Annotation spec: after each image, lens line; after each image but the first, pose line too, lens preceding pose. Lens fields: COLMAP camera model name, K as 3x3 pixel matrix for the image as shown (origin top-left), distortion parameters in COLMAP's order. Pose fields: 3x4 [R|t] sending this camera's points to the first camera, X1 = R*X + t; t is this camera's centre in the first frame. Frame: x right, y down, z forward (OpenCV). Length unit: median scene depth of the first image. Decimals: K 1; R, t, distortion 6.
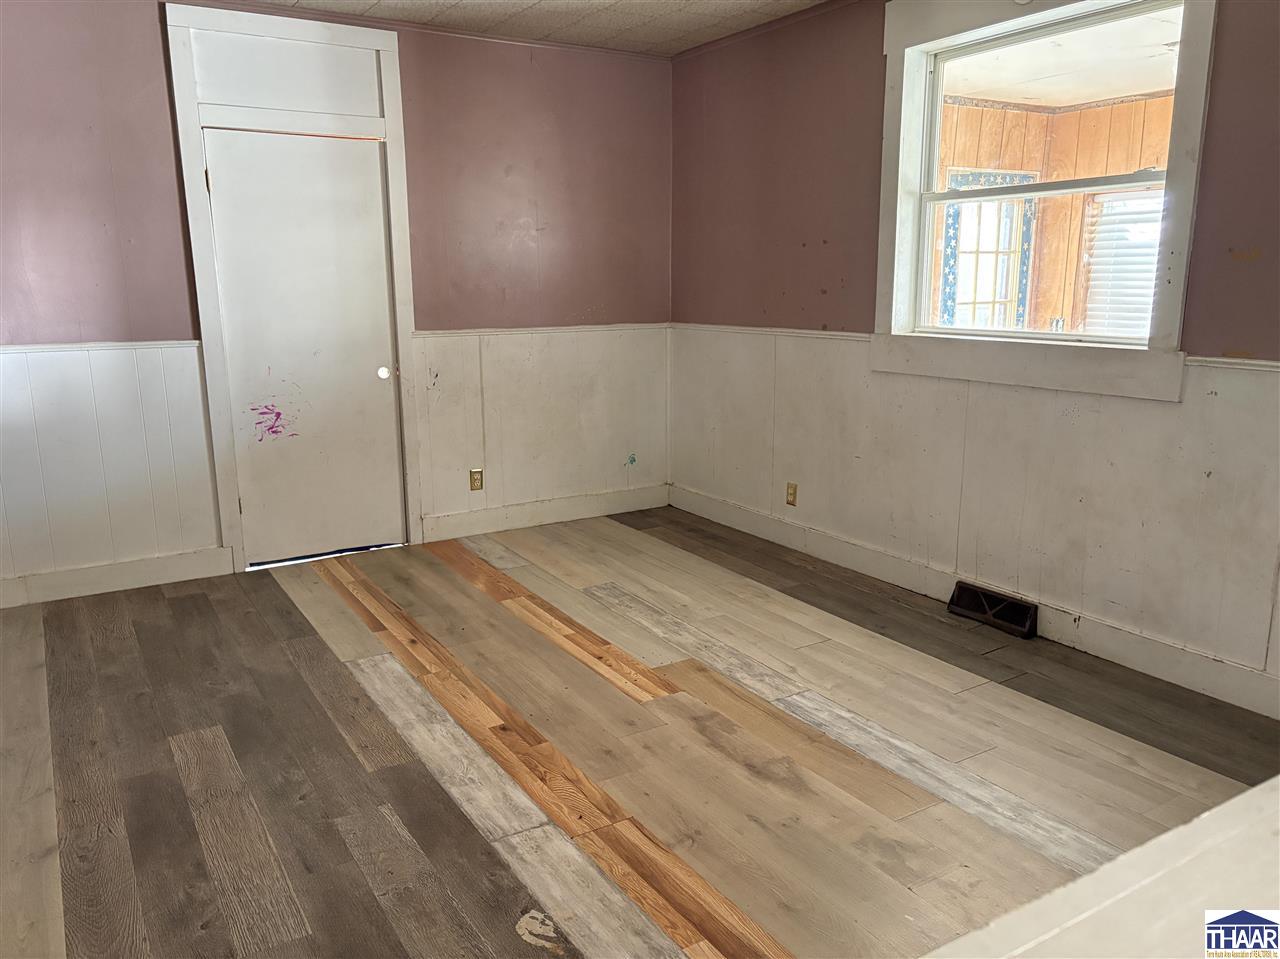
lens RADIAL K [[983.5, 0, 631.8], [0, 983.5, 477.8], [0, 0, 1]] dist [0.067373, -0.040498]
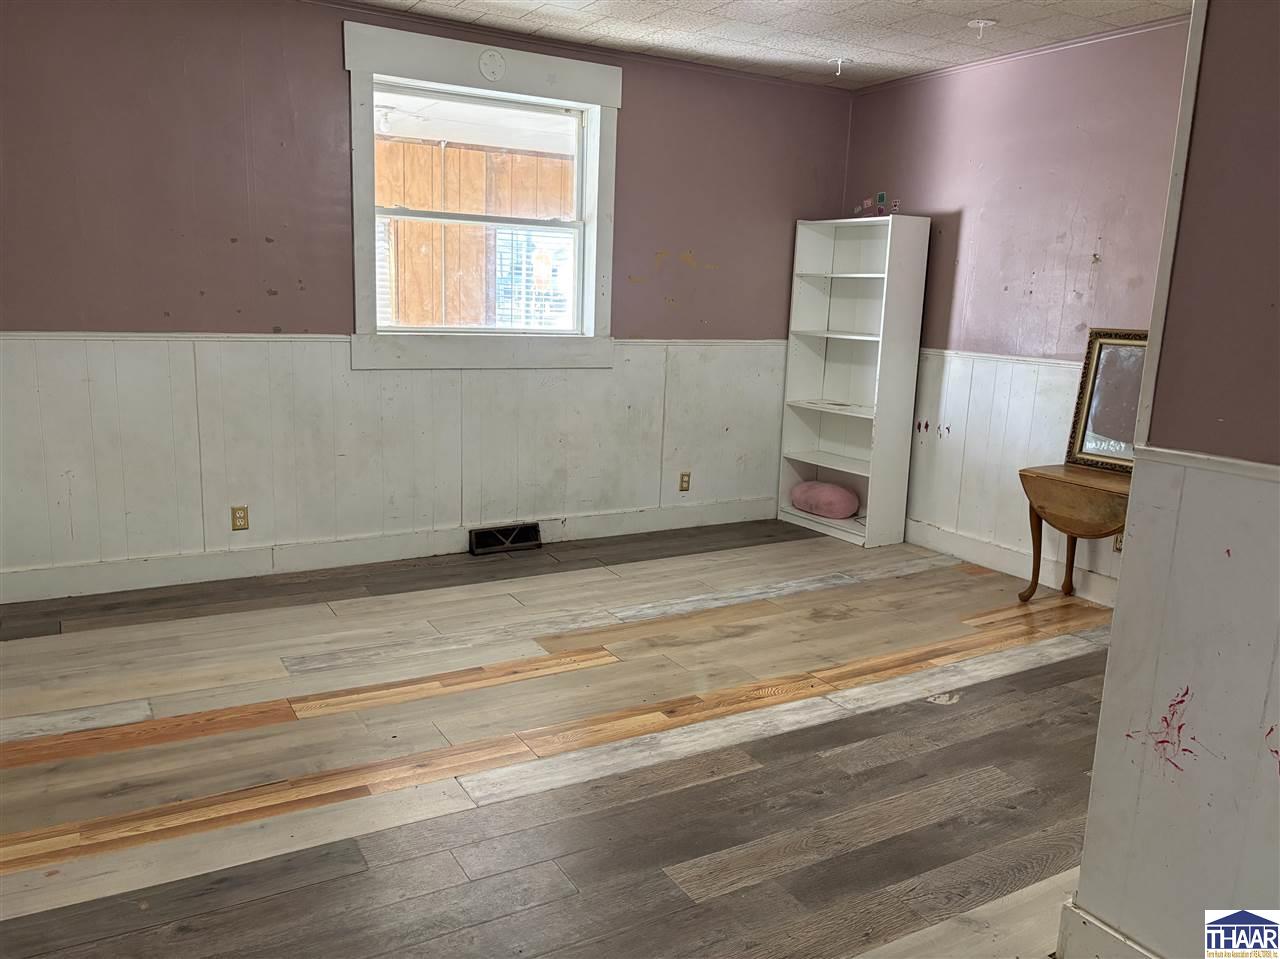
lens RADIAL K [[983.5, 0, 629.4], [0, 983.5, 480.9], [0, 0, 1]] dist [0.067373, -0.040498]
pose [[0.010605, -0.180710, 0.983479, -0.993729], [0.172453, 0.969128, 0.176213, -0.158571], [-0.984961, 0.167735, 0.041442, 0.849400]]
